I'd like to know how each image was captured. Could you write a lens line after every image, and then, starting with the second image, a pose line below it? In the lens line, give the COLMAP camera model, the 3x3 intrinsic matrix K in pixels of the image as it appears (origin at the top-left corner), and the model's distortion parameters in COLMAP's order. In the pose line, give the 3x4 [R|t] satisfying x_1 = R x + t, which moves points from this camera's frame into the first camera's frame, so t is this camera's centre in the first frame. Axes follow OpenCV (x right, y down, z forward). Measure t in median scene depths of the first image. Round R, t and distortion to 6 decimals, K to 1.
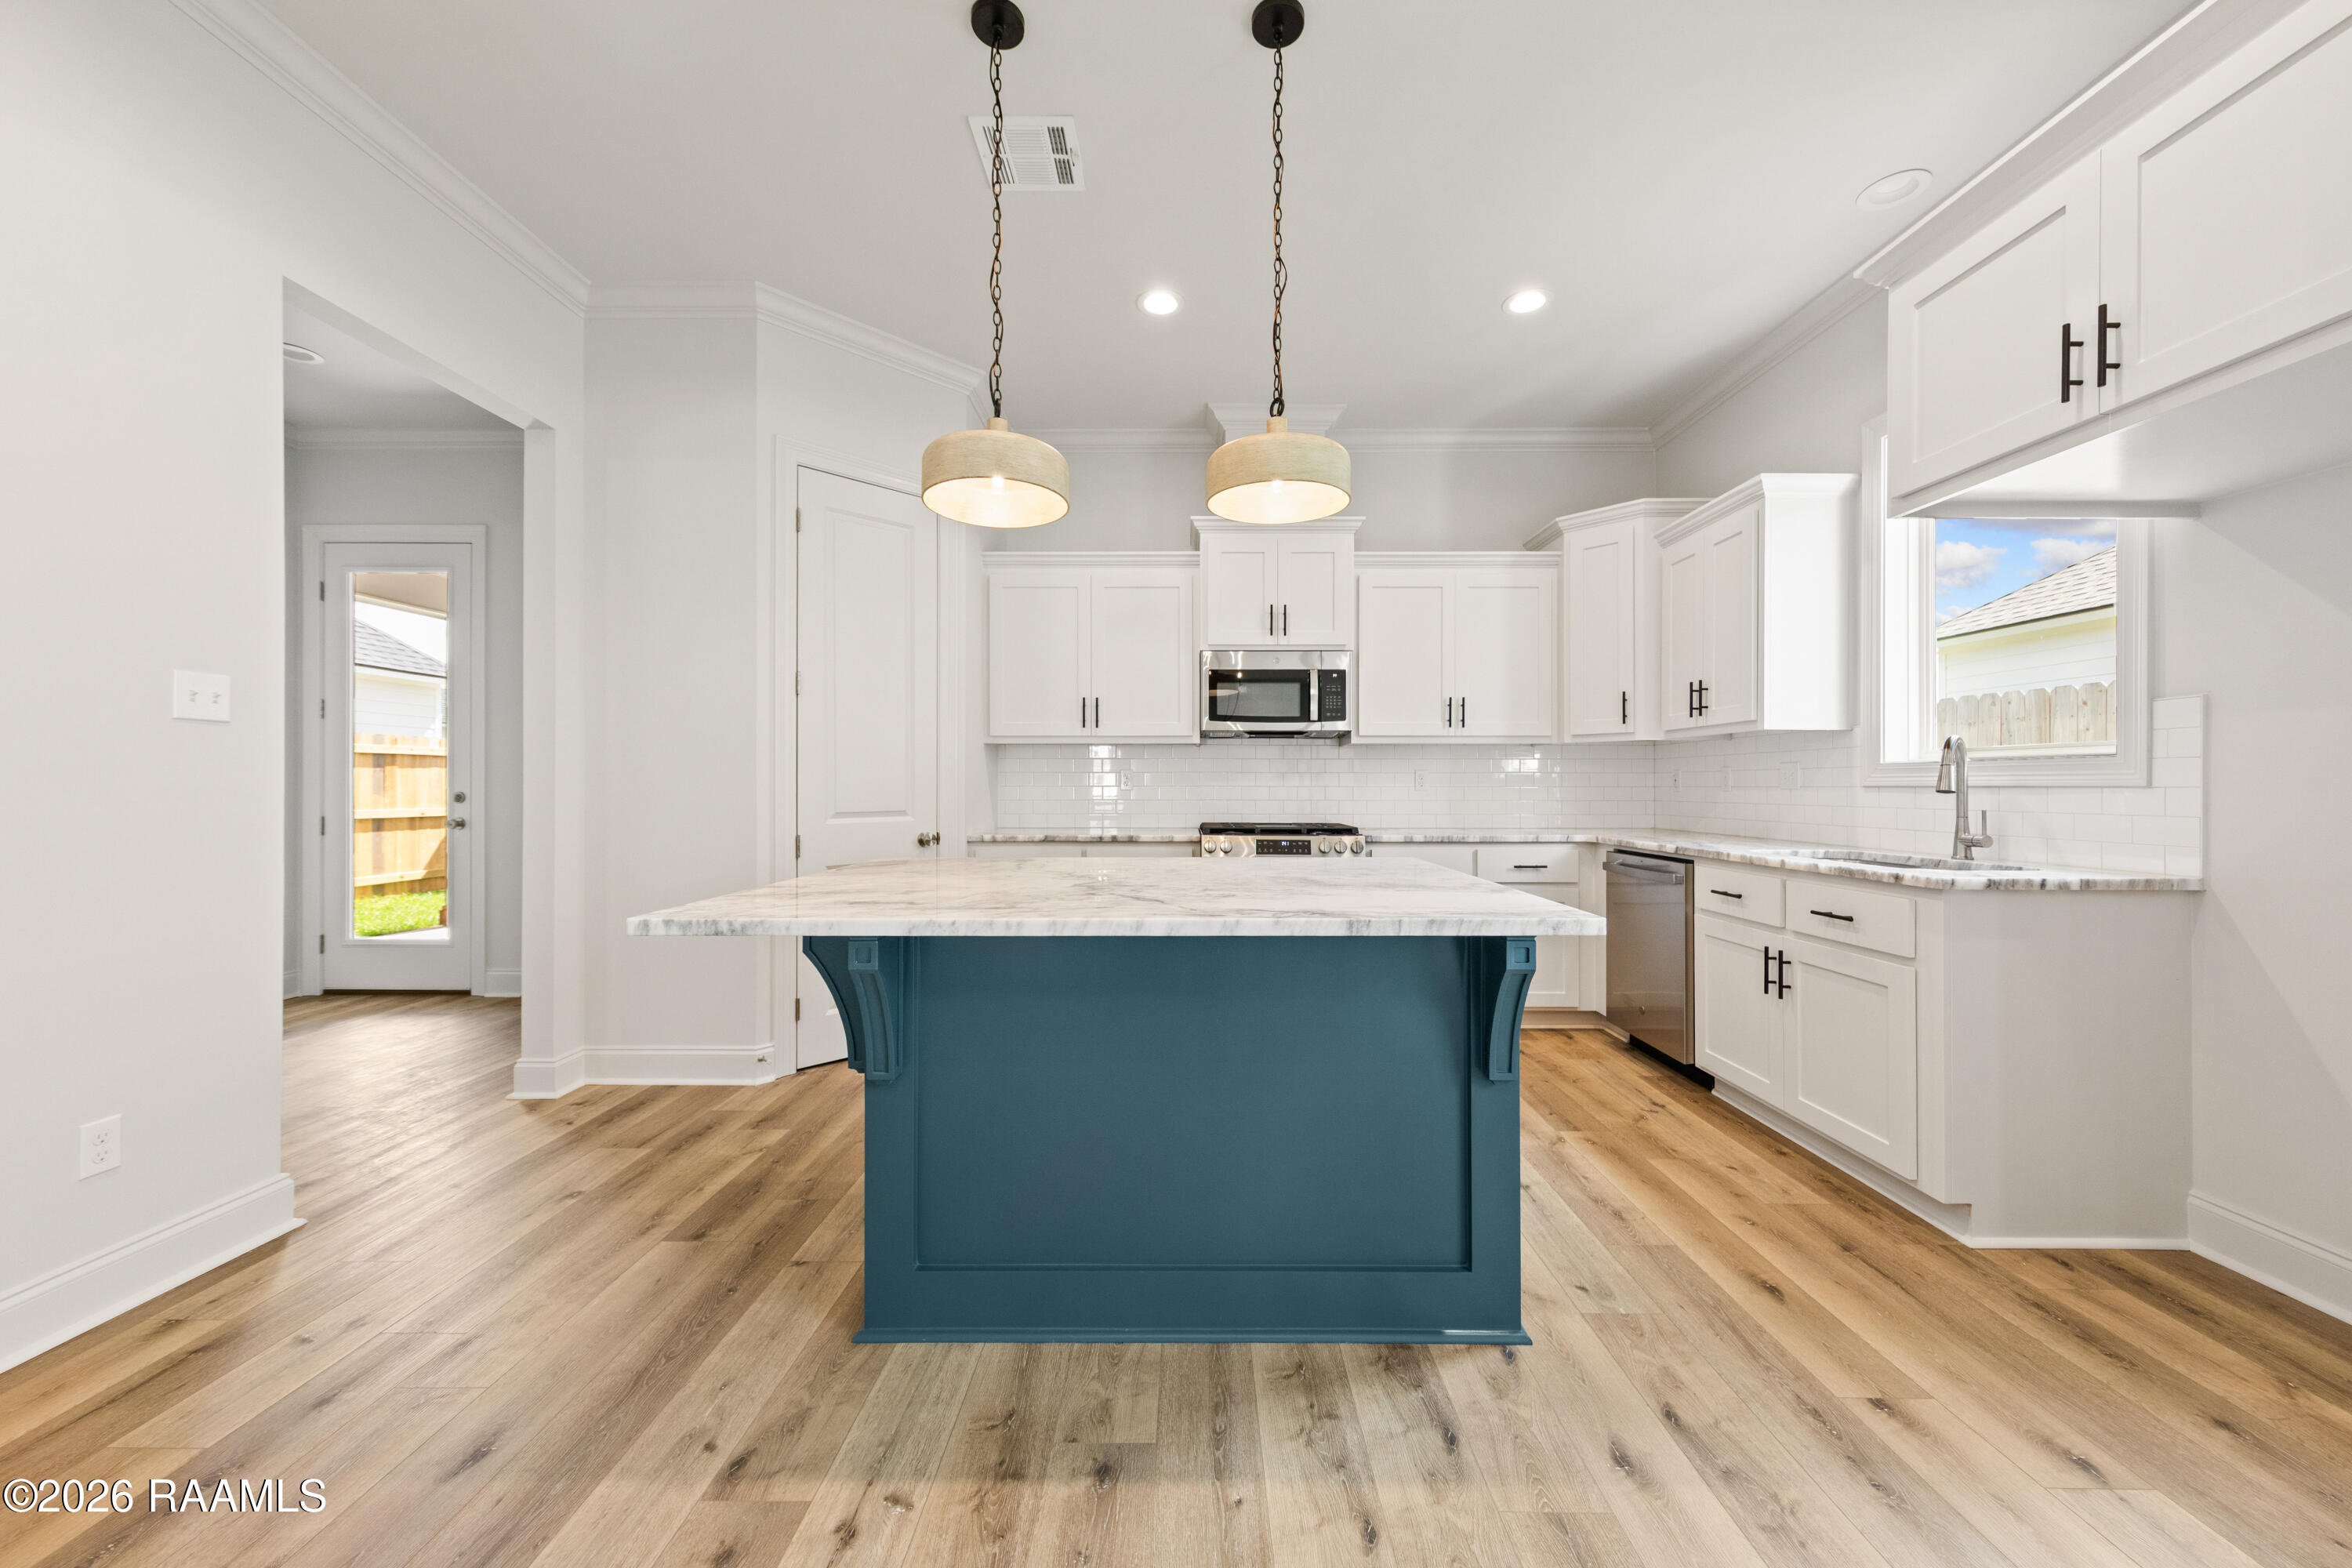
lens RADIAL K [[851.8, 0, 1176.0], [0, 851.8, 784.0], [0, 0, 1]] dist [0.000978, -0.000099]
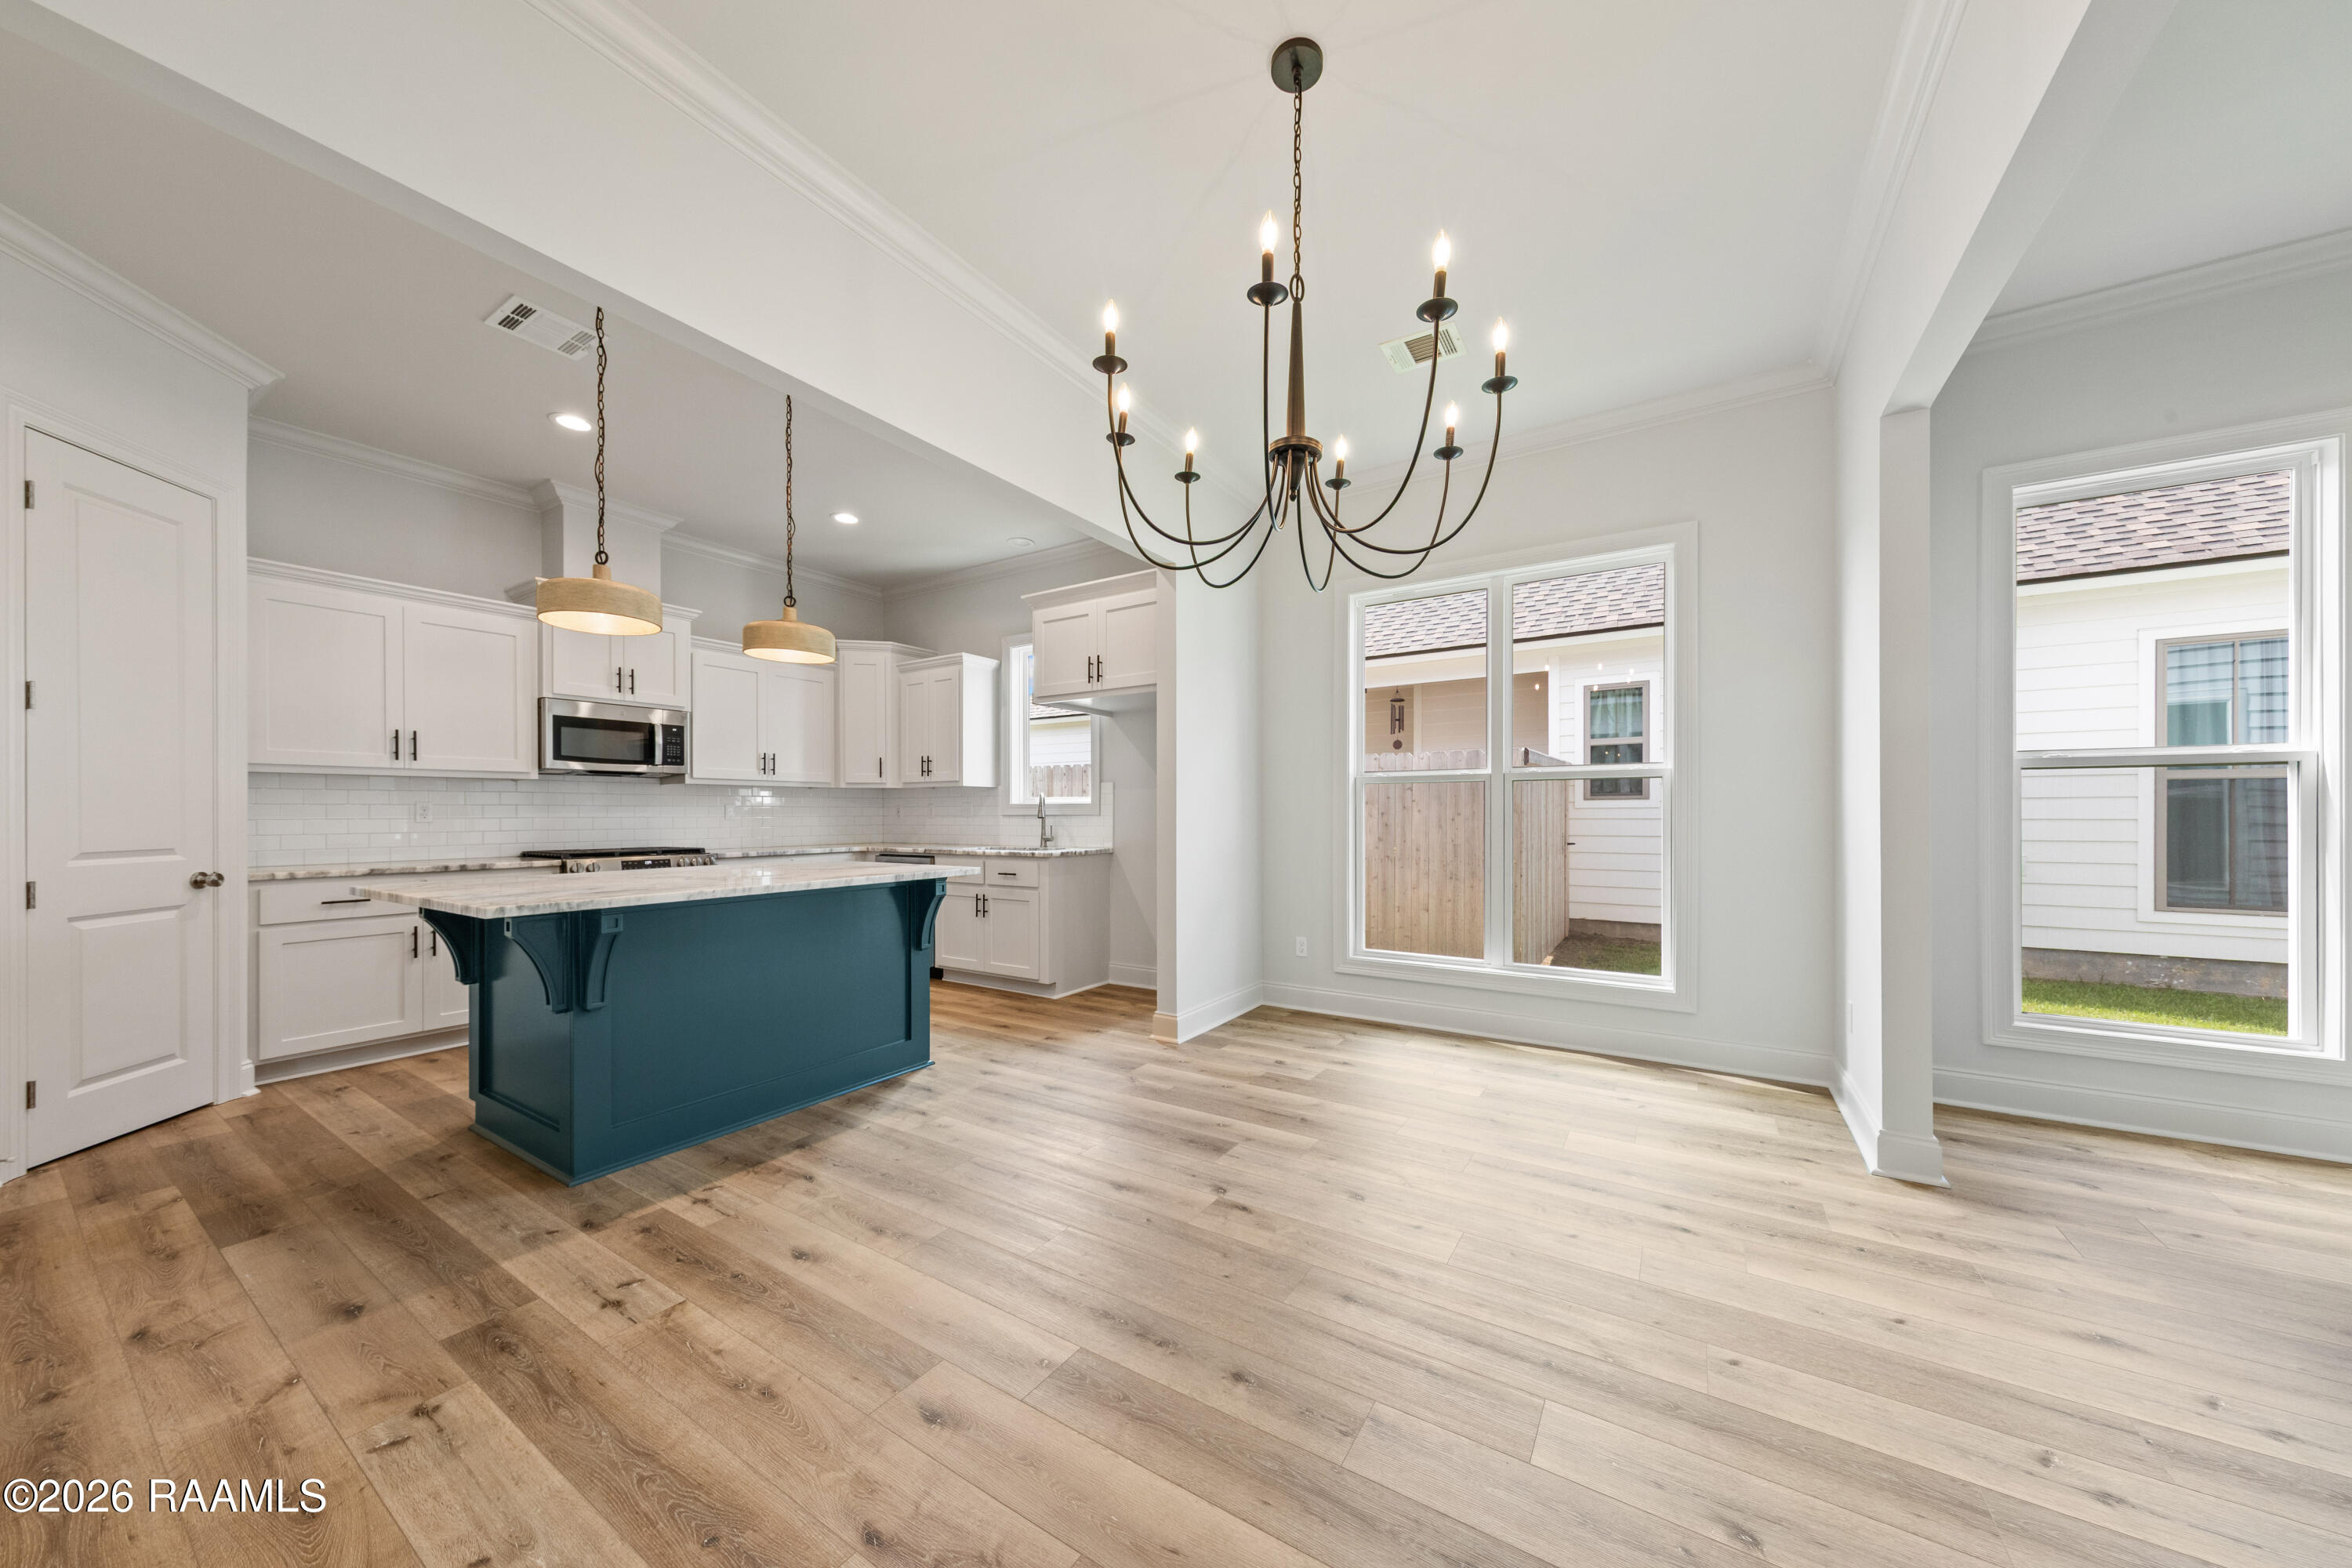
lens RADIAL K [[791.8, 0, 1209.3], [0, 791.8, 813.1], [0, 0, 1]] dist [0.000197, -0.000126]
pose [[0.510381, -0.001898, 0.859946, -0.577957], [0.001456, 0.999998, 0.001343, -0.004618], [-0.859947, 0.000567, 0.510383, -0.395767]]
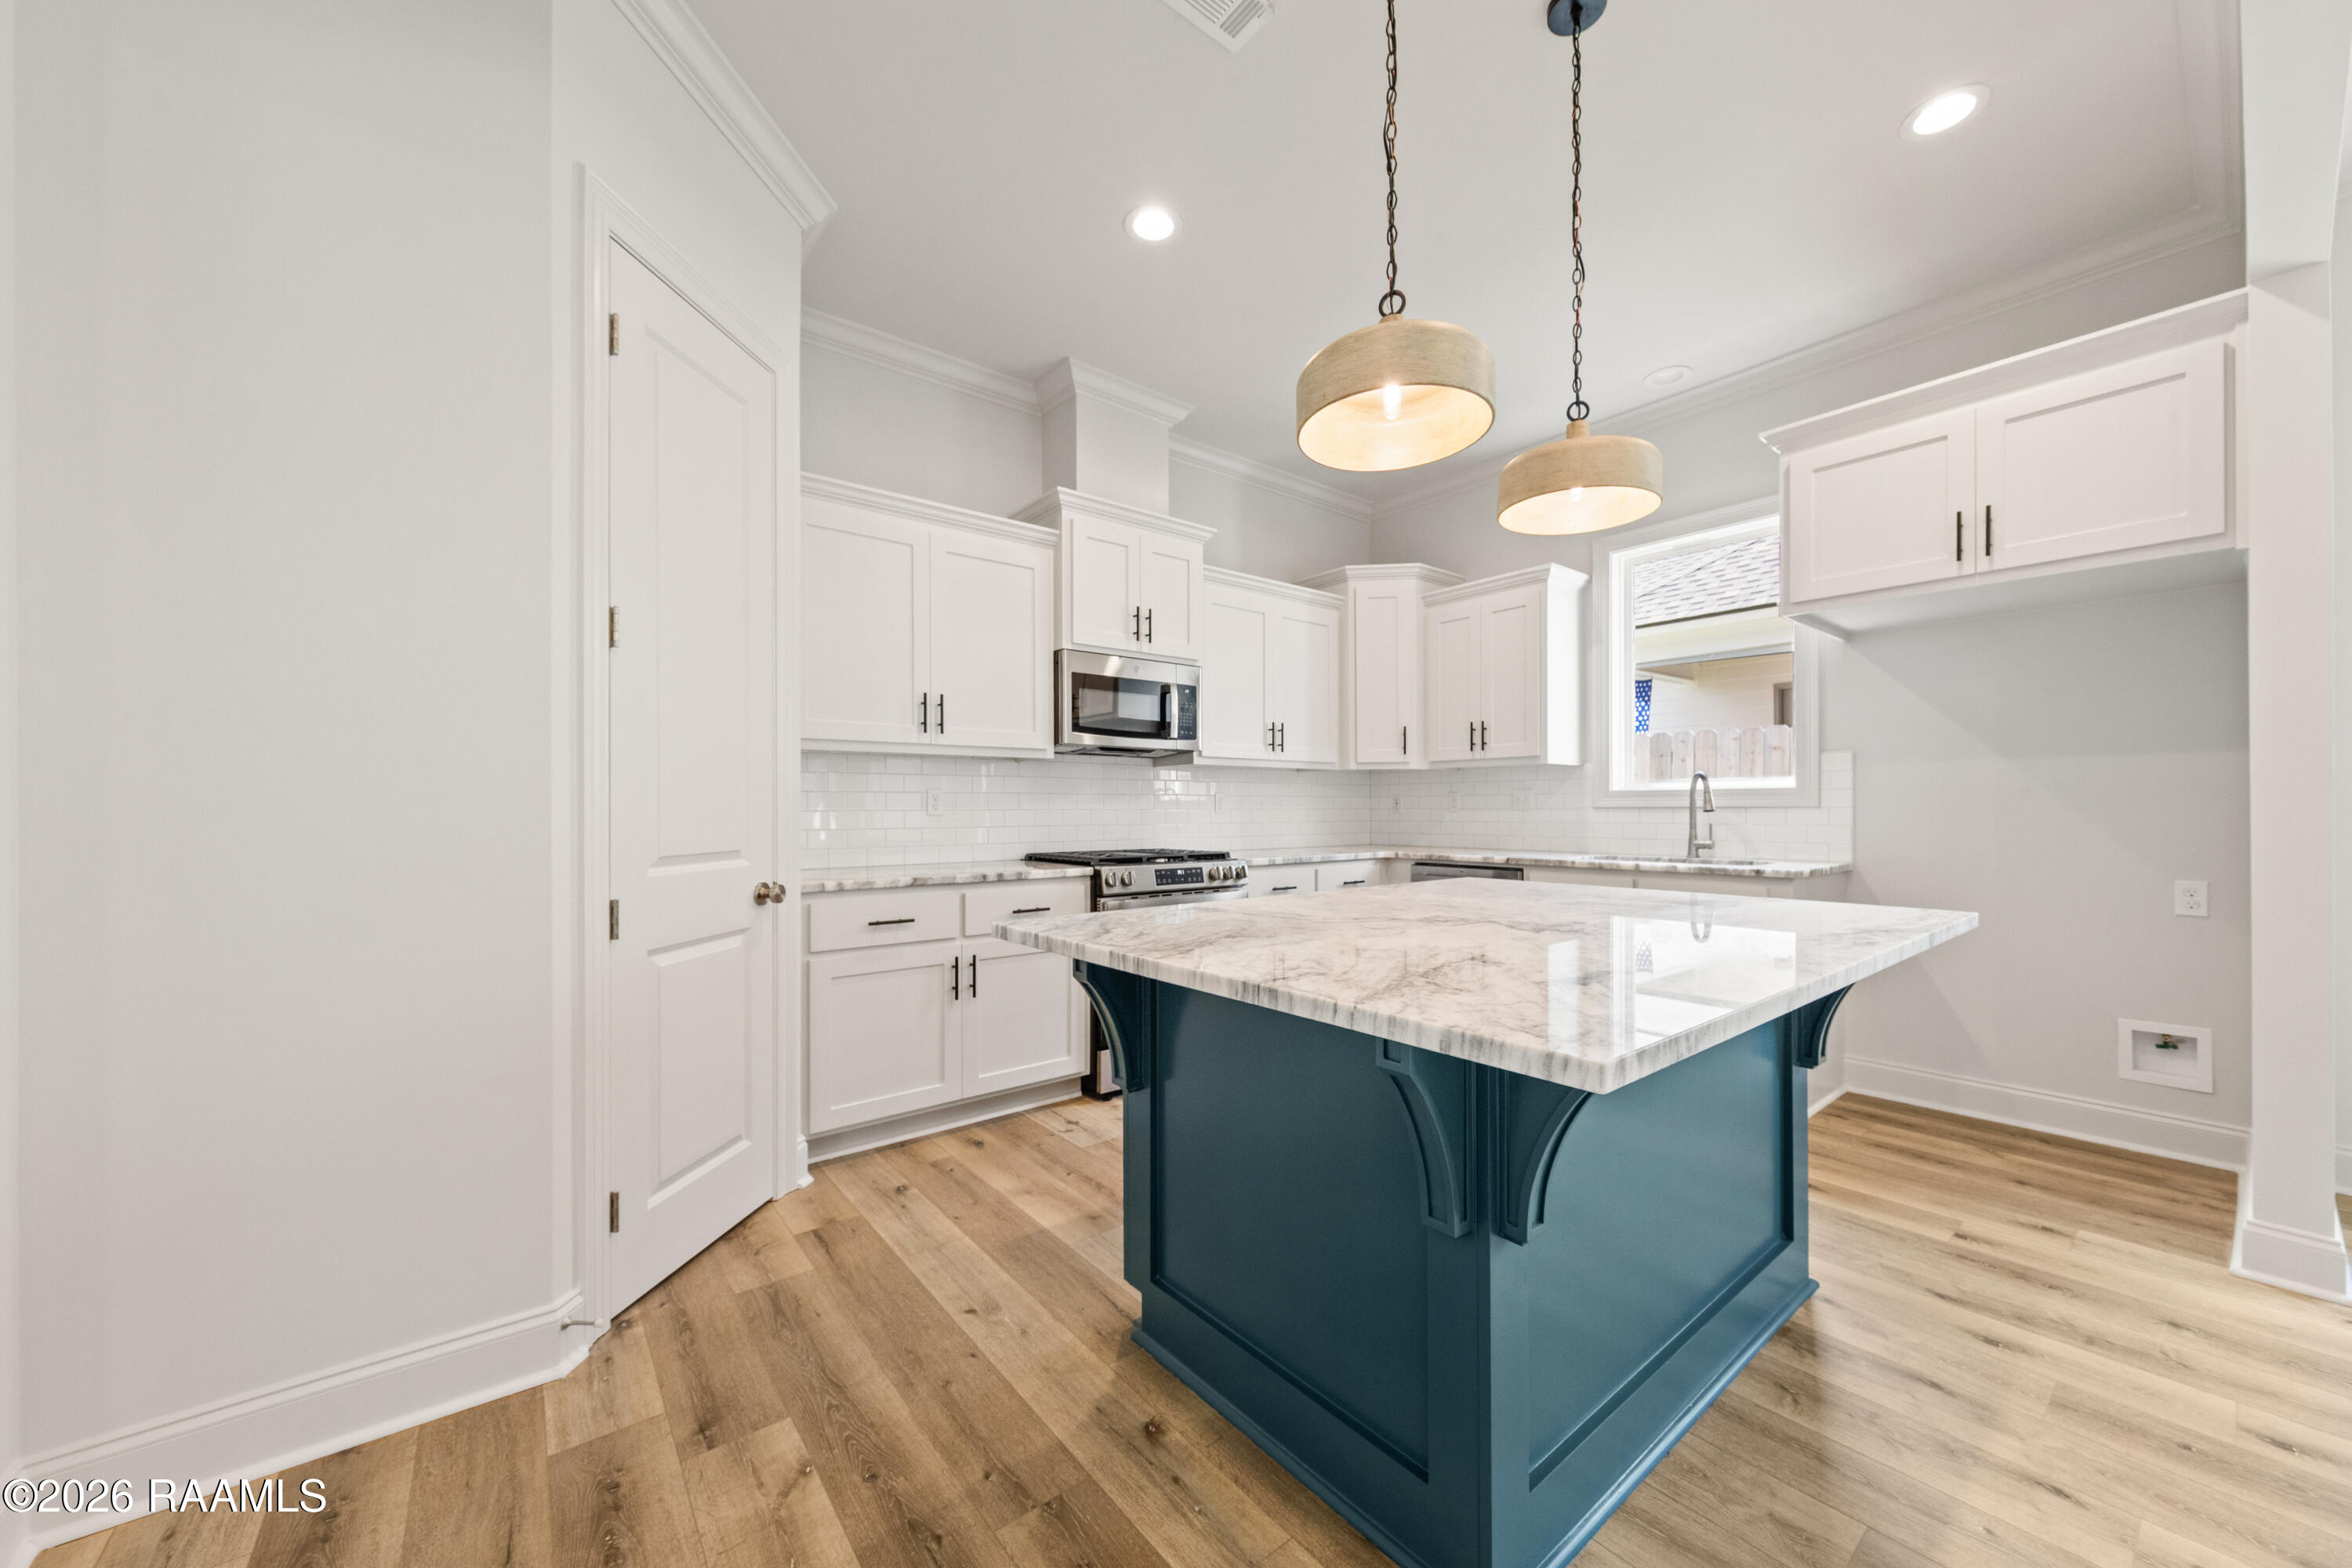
lens RADIAL K [[859.9, 0, 1186.7], [0, 859.9, 807.2], [0, 0, 1]] dist [0.001034, 0.000052]
pose [[0.772919, -0.001411, 0.634503, -0.569284], [0.001354, 0.999999, 0.000575, 0.000201], [-0.634503, 0.000415, 0.772920, 0.363692]]
